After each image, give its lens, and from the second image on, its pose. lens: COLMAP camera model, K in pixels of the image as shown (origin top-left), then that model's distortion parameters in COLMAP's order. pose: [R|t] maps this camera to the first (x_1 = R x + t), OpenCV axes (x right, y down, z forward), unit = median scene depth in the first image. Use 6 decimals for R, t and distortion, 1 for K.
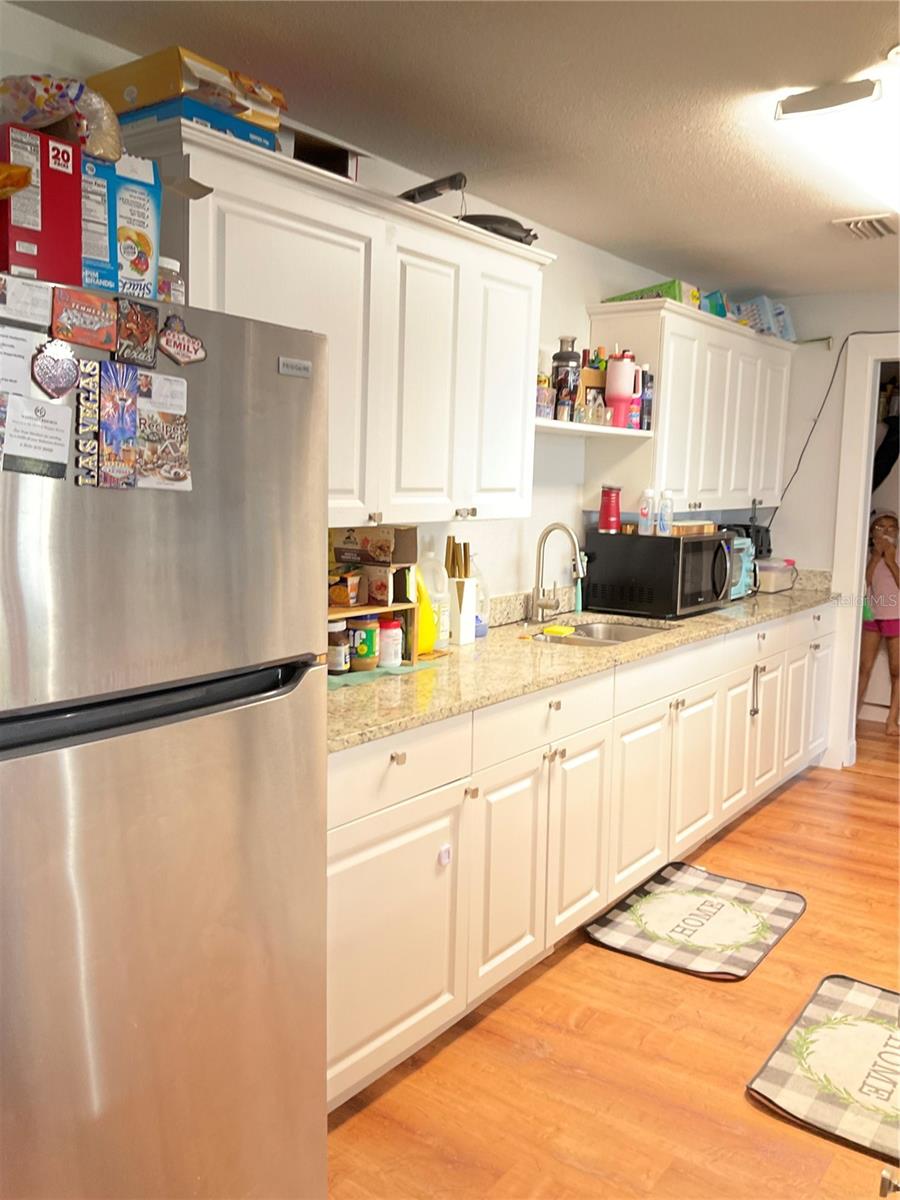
lens RADIAL K [[1000.2, 0, 450.0], [0, 1000.2, 600.0], [0, 0, 1]] dist [0.123740, -0.154489]
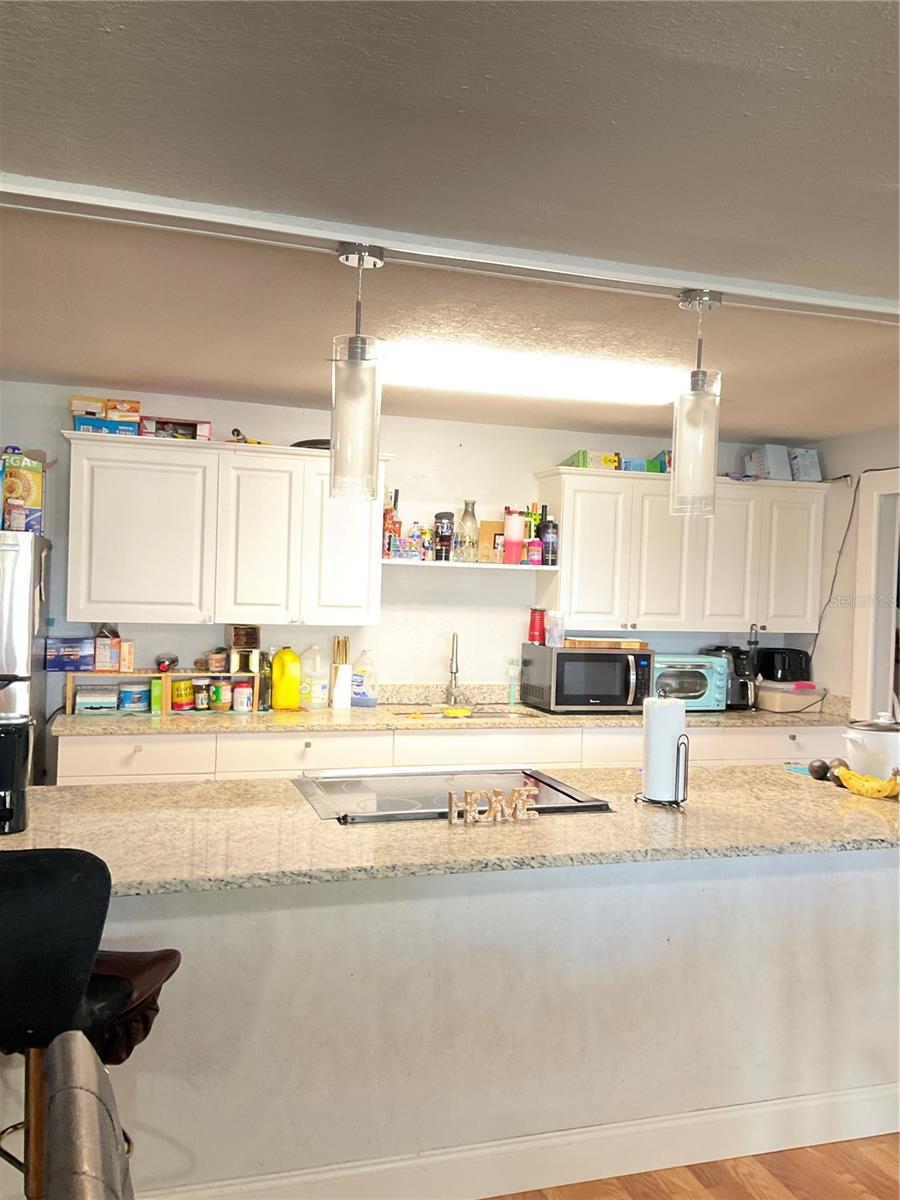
lens RADIAL K [[1004.2, 0, 450.0], [0, 1004.2, 600.0], [0, 0, 1]] dist [0.078990, -0.142398]
pose [[0.806269, 0.016169, -0.591329, 1.140840], [-0.087619, 0.991864, -0.092346, 0.007973], [0.585025, 0.126267, 0.801126, -0.137799]]
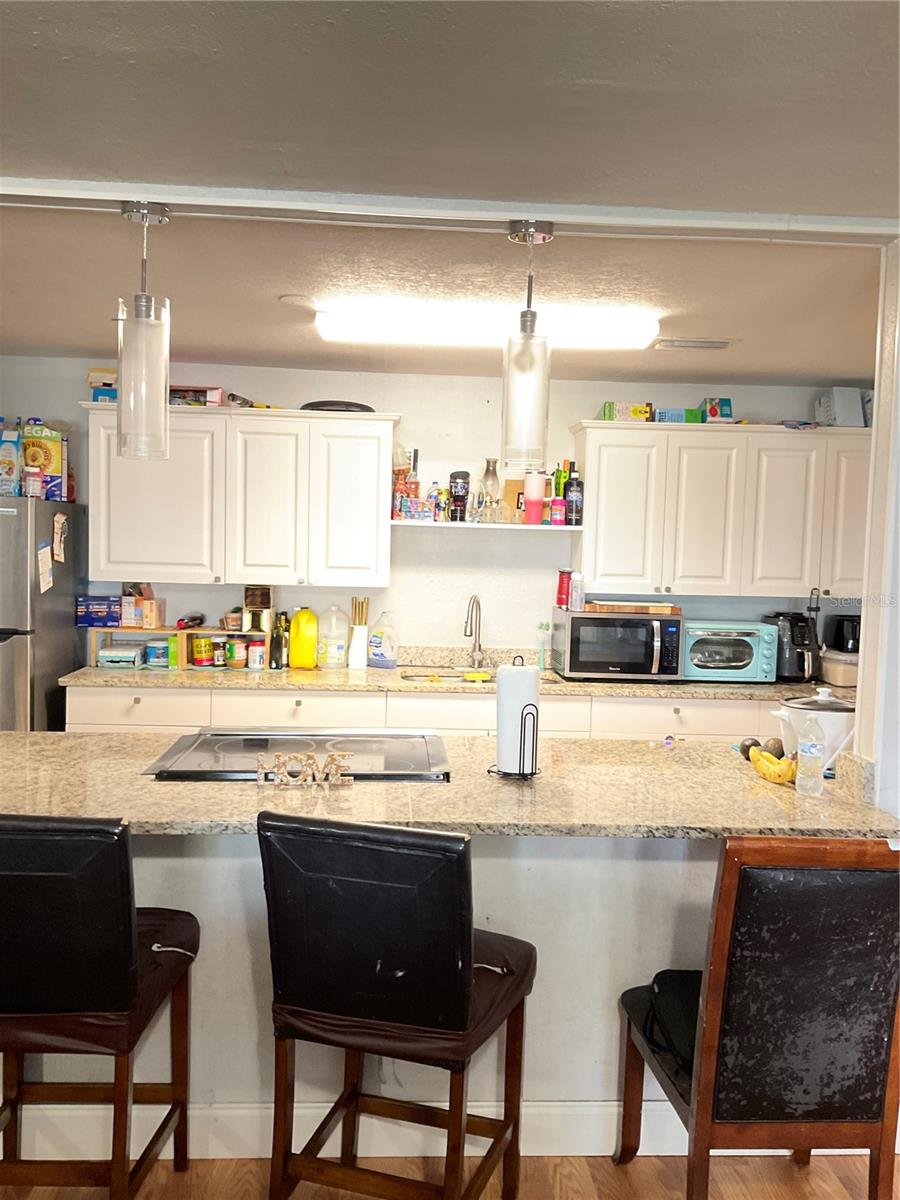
lens RADIAL K [[1004.2, 0, 450.0], [0, 1004.2, 600.0], [0, 0, 1]] dist [0.078990, -0.142398]
pose [[0.634703, 0.045316, -0.771427, 1.401566], [-0.109181, 0.993524, -0.031467, -0.030248], [0.765005, 0.104198, 0.635540, 0.151583]]
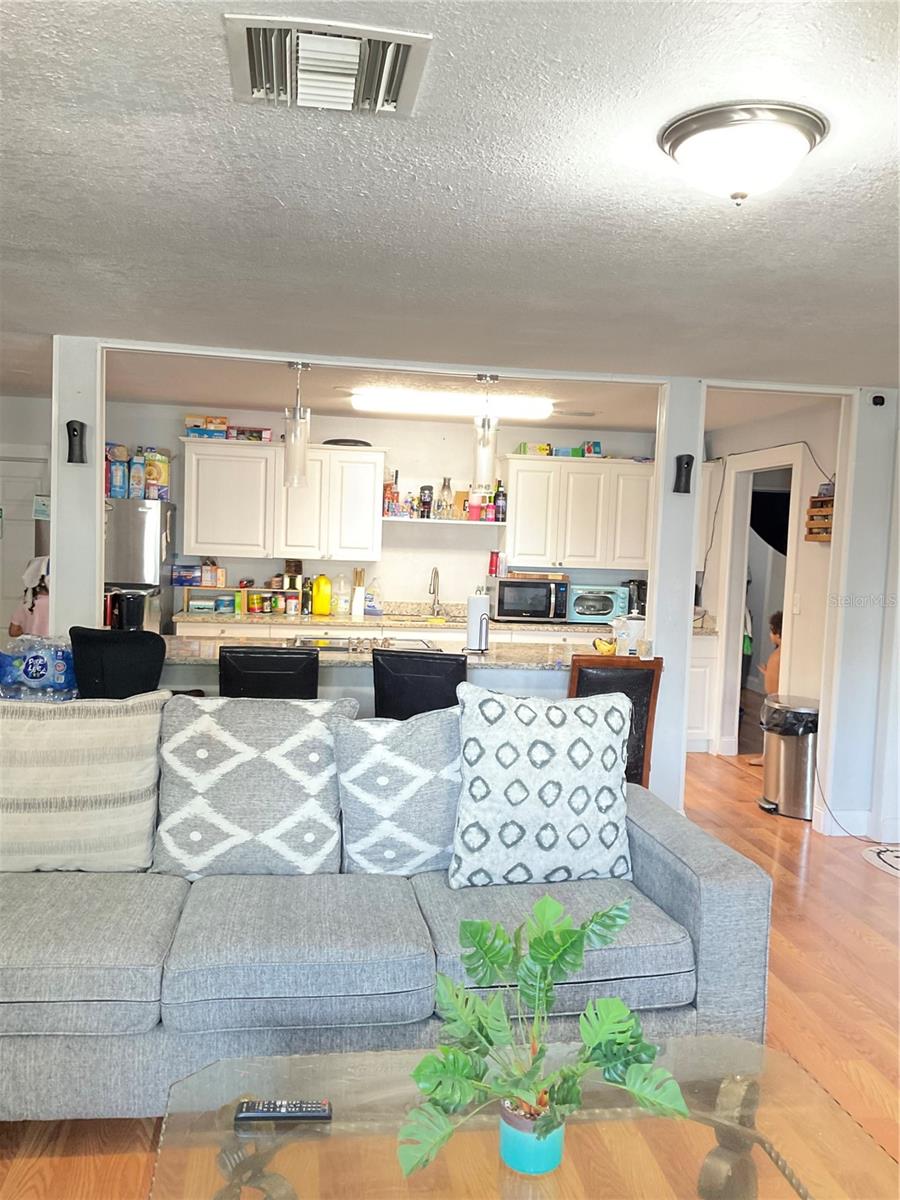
lens RADIAL K [[1004.2, 0, 450.0], [0, 1004.2, 600.0], [0, 0, 1]] dist [0.078990, -0.142398]
pose [[0.700347, 0.053337, -0.711807, 1.975881], [-0.110701, 0.993255, -0.034493, 0.070919], [0.705166, 0.102955, 0.701527, -0.502788]]
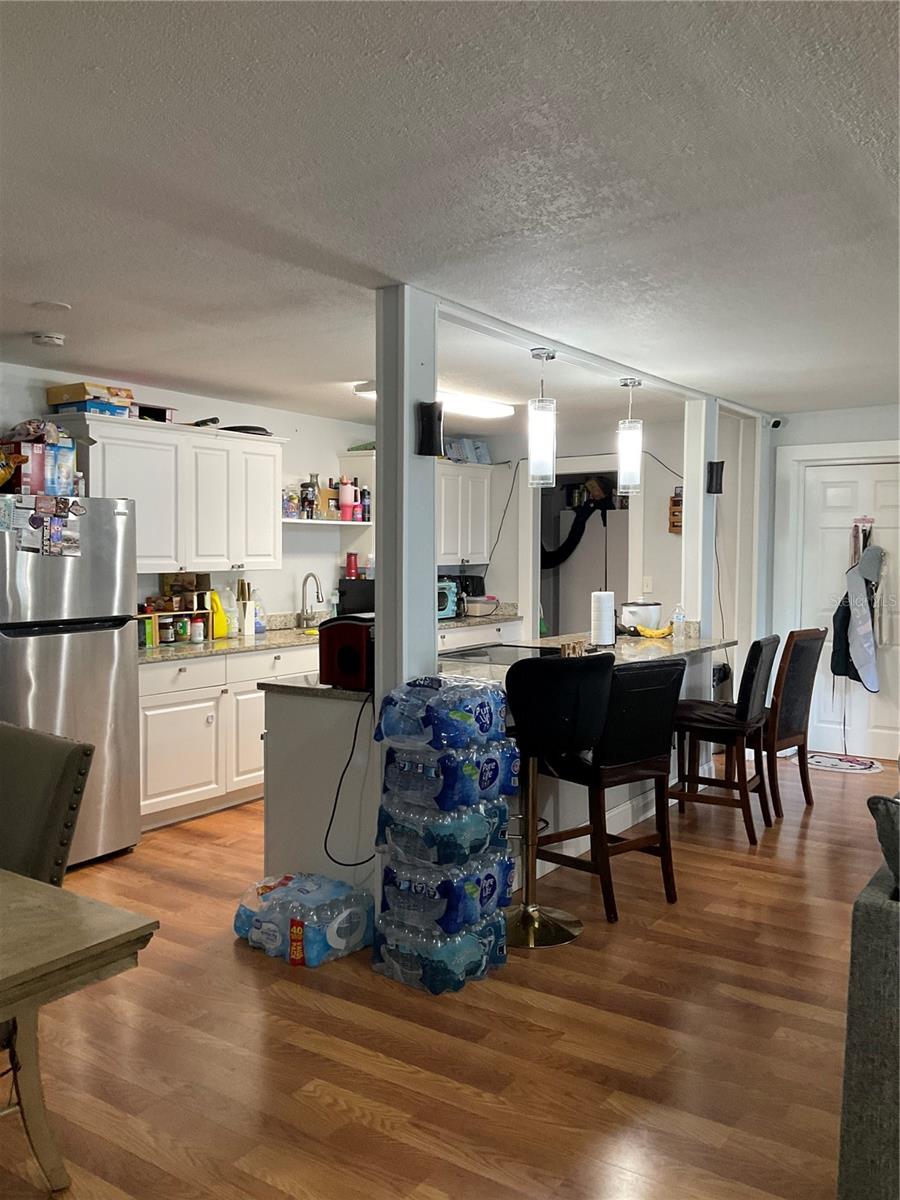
lens RADIAL K [[1000.2, 0, 450.0], [0, 1000.2, 600.0], [0, 0, 1]] dist [0.123740, -0.154489]
pose [[0.999386, -0.020046, 0.028721, 0.385506], [0.021964, 0.997437, -0.068095, 0.129188], [-0.027282, 0.068684, 0.997265, -1.042538]]
